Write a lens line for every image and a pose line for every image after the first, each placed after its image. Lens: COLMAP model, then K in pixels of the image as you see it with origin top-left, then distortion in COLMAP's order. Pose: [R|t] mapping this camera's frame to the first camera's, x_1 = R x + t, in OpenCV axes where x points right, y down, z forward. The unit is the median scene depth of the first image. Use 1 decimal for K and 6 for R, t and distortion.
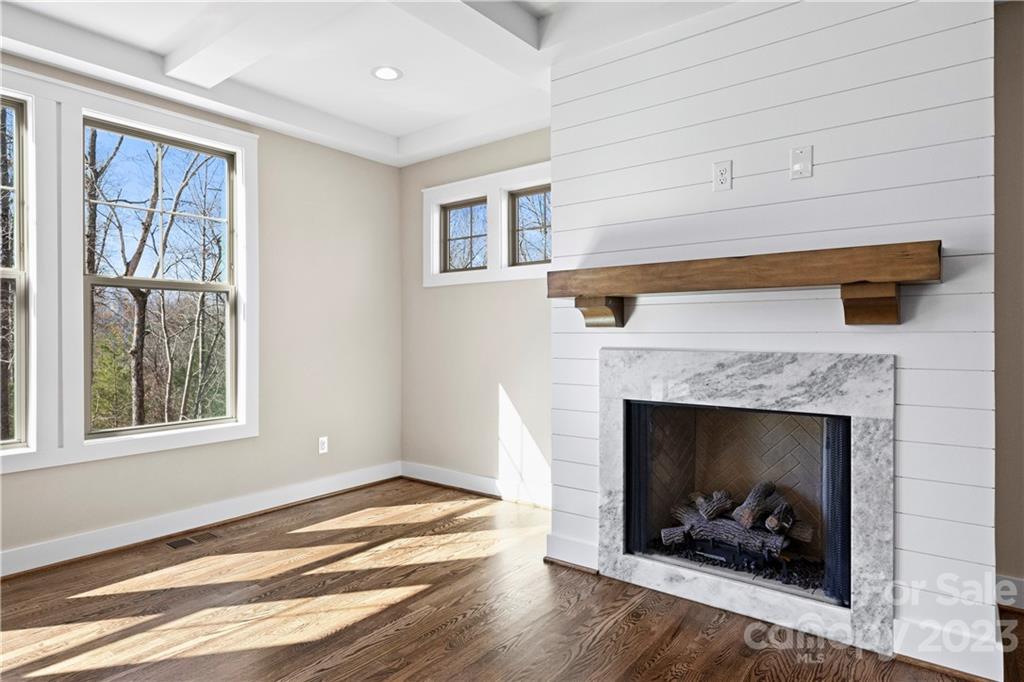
lens RADIAL K [[576.0, 0, 512.0], [0, 576.0, 341.0], [0, 0, 1]] dist [-0.002198, -0.000405]
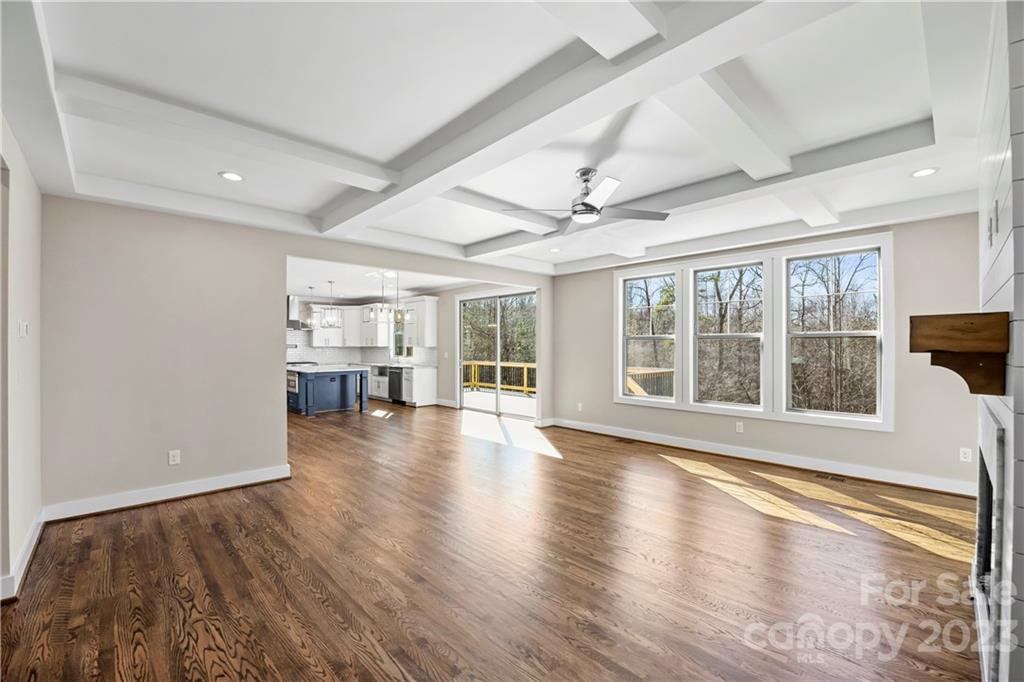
lens RADIAL K [[427.7, 0, 511.9], [0, 427.7, 345.9], [0, 0, 1]] dist [-0.015961, -0.000043]
pose [[-0.144140, 0.002232, -0.989555, 1.073209], [-0.009119, 0.999952, 0.003584, -0.073191], [0.989515, 0.009540, -0.144113, 0.248378]]
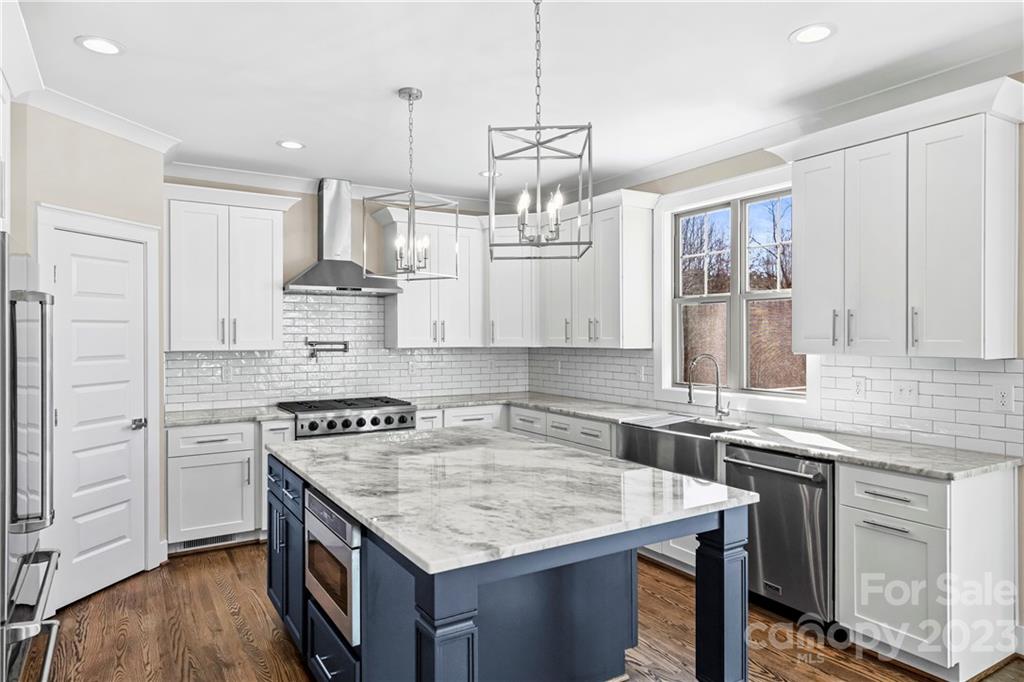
lens RADIAL K [[636.8, 0, 510.6], [0, 636.8, 334.7], [0, 0, 1]] dist [0.007662, 0.003365]
pose [[-0.345532, 0.003635, -0.938400, -1.122876], [-0.005749, 0.999966, 0.005990, -0.086080], [0.938390, 0.007464, -0.345499, -1.314956]]
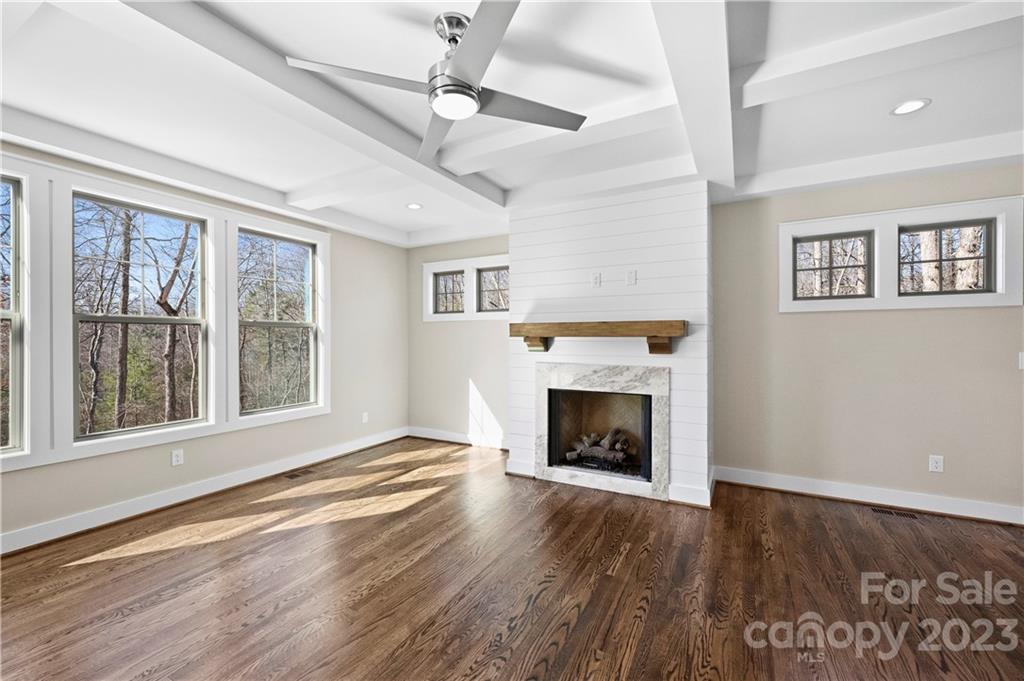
lens RADIAL K [[416.7, 0, 509.8], [0, 416.7, 343.1], [0, 0, 1]] dist [0.000533, 0.000019]
pose [[0.987570, 0.001428, 0.157174, -0.158152], [-0.001313, 0.999999, -0.000837, -0.051844], [-0.157175, 0.000620, 0.987571, -0.388240]]
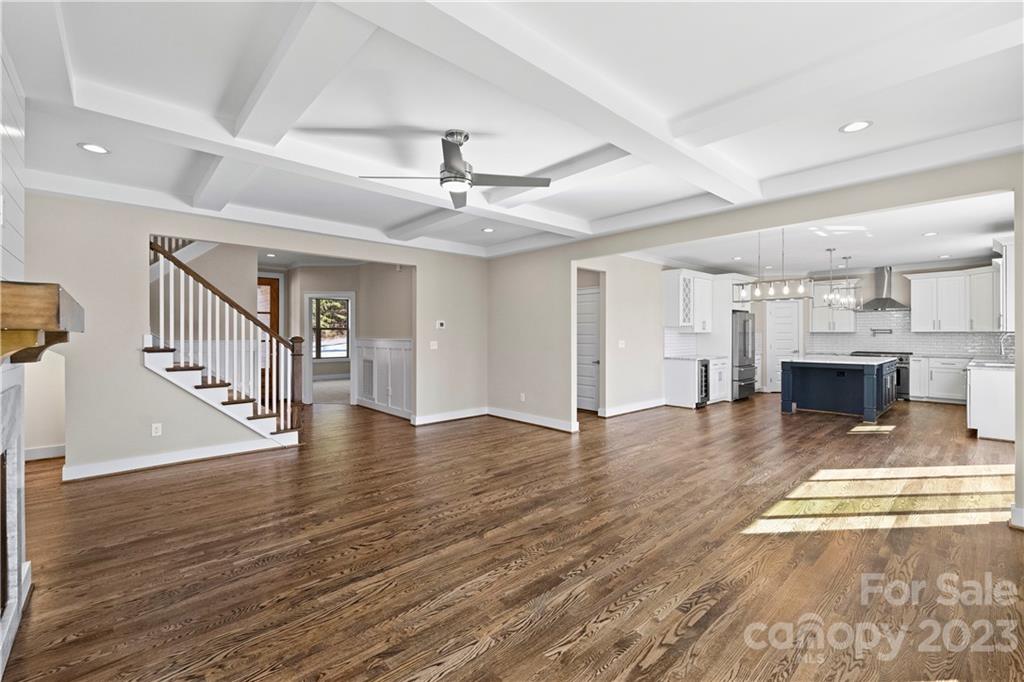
lens RADIAL K [[438.1, 0, 508.2], [0, 438.1, 335.8], [0, 0, 1]] dist [0.000484, -0.000074]
pose [[-0.985104, 0.005327, 0.171878, -0.456410], [0.007628, 0.999890, 0.012728, -0.067386], [-0.171791, 0.013849, -0.985036, 1.344410]]
